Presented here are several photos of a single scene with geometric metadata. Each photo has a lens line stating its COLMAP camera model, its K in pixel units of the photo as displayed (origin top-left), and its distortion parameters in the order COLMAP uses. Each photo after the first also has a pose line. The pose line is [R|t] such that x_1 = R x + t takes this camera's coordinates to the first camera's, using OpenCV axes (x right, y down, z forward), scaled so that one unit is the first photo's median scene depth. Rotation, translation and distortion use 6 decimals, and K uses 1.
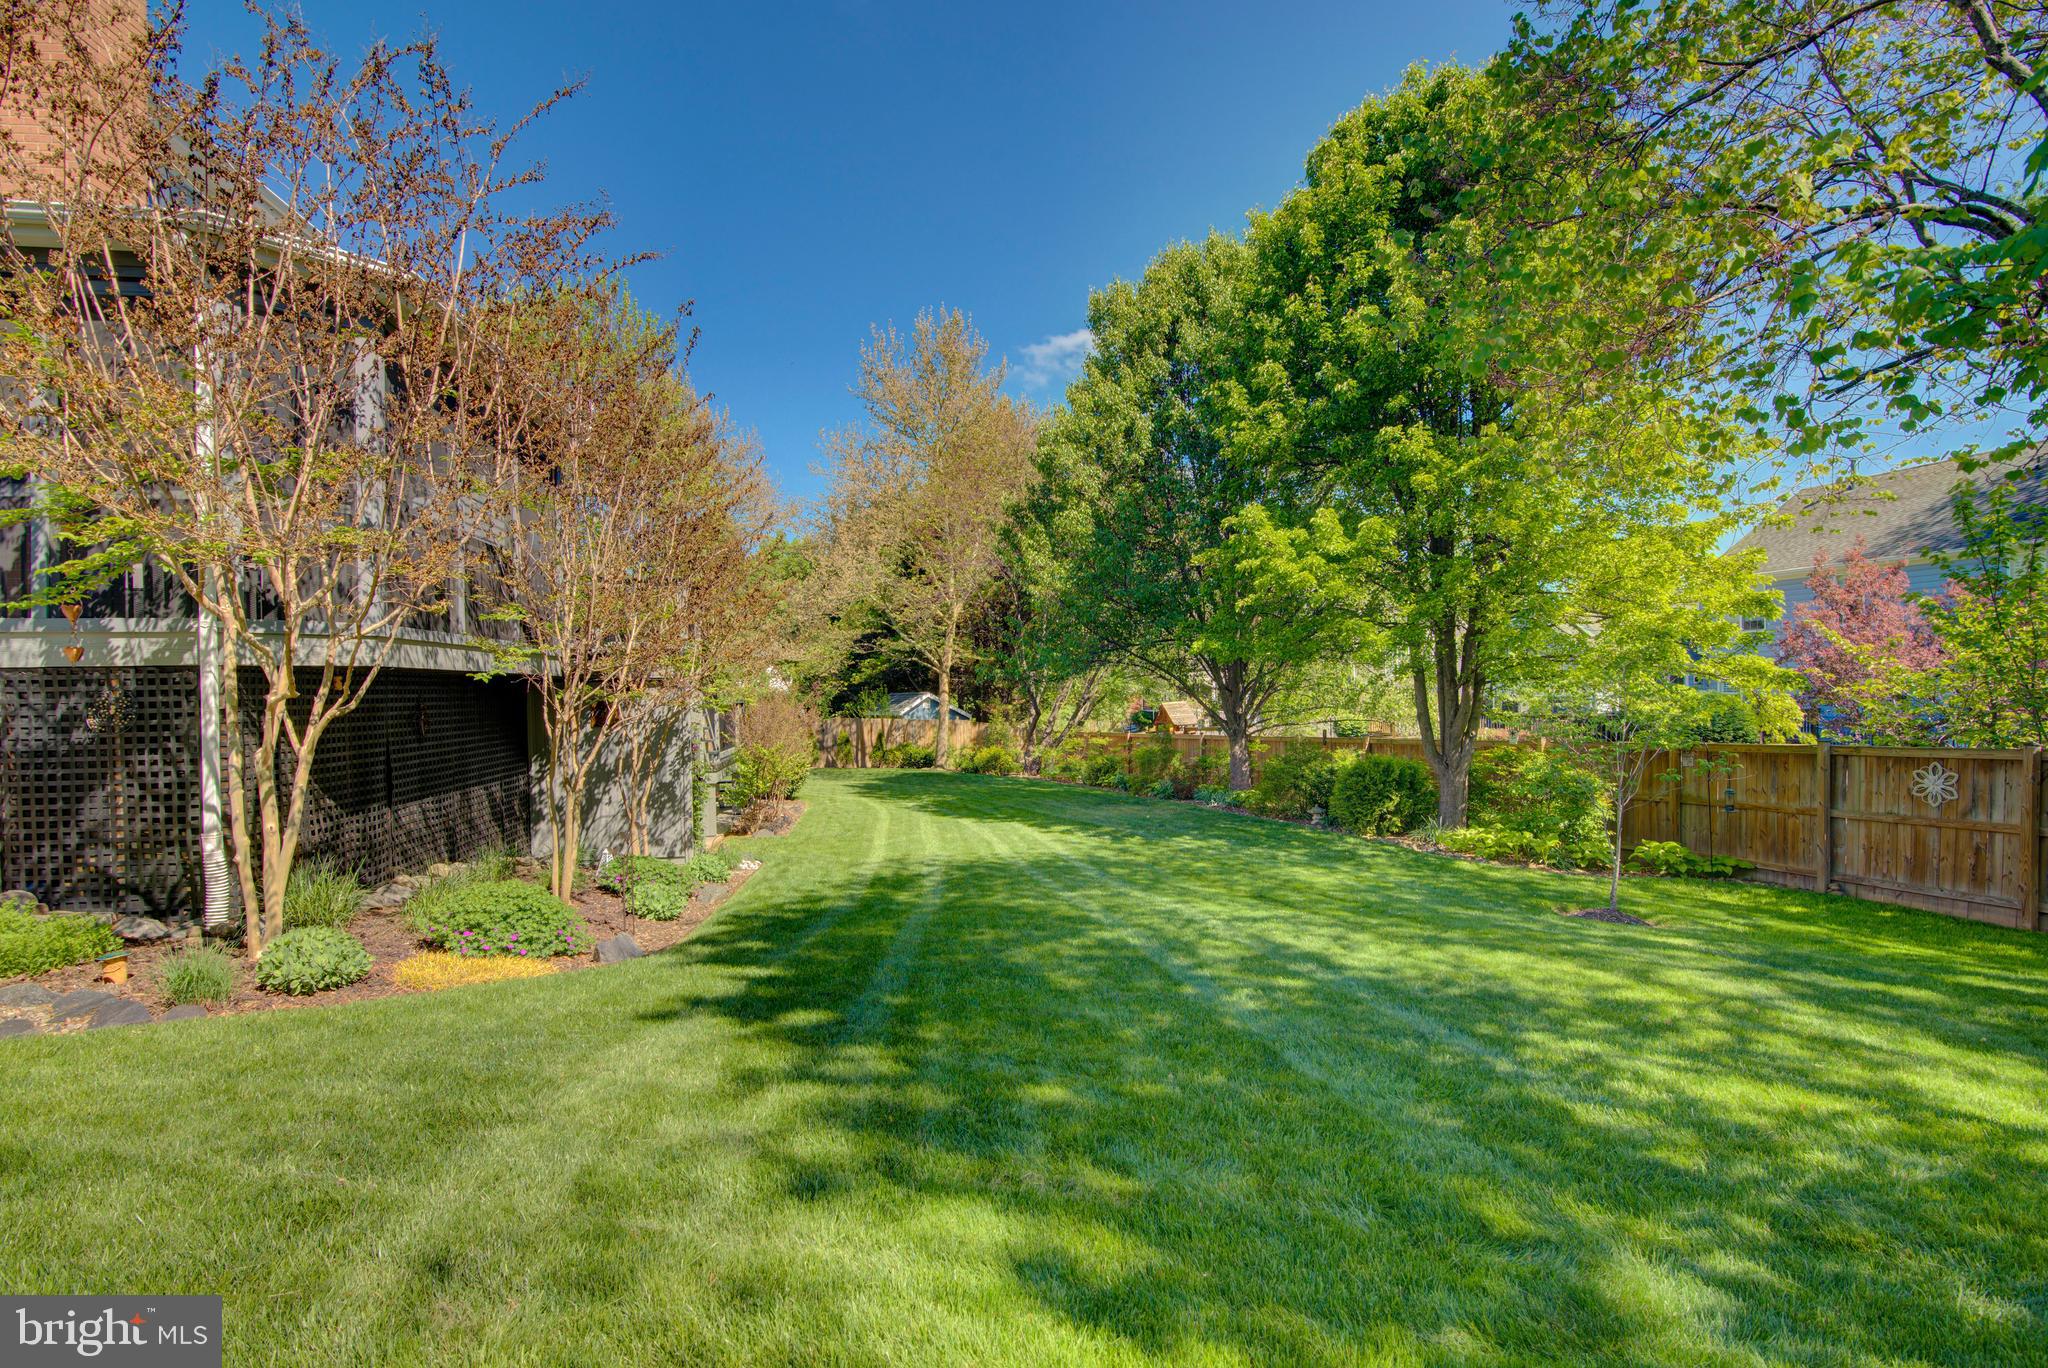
lens RADIAL K [[938.8, 0, 1024.2], [0, 938.8, 689.0], [0, 0, 1]] dist [-0.014681, 0.000488]
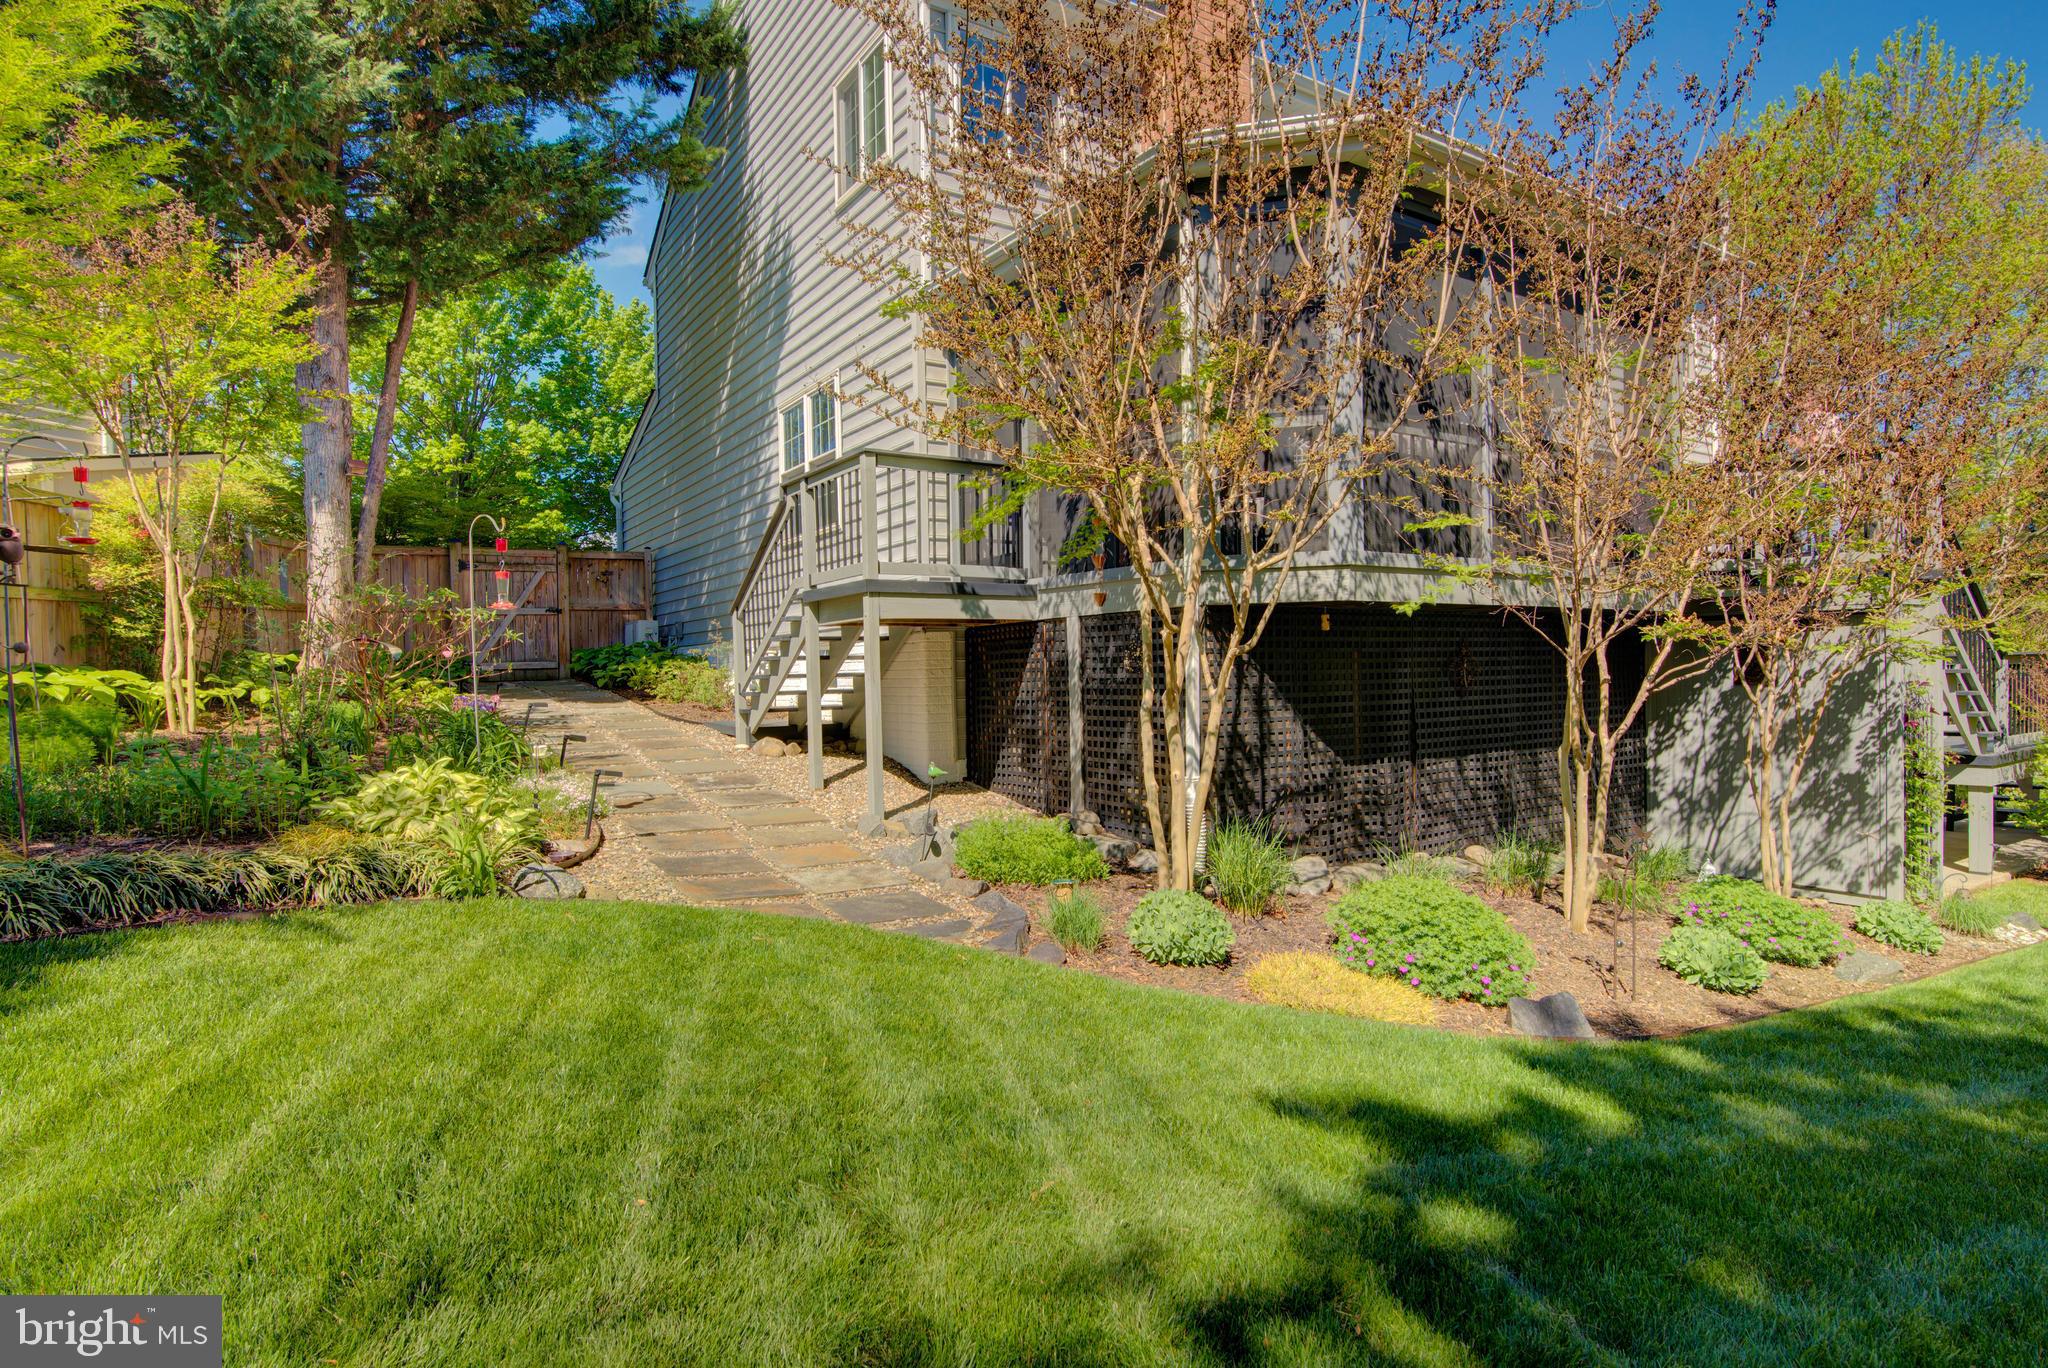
lens RADIAL K [[1074.7, 0, 1025.0], [0, 1074.7, 678.4], [0, 0, 1]] dist [0.002284, 0.000525]
pose [[0.413784, 0.022105, -0.910107, 0.050078], [0.010629, 0.999520, 0.029110, 0.008601], [0.910313, -0.021719, 0.413351, 0.194348]]
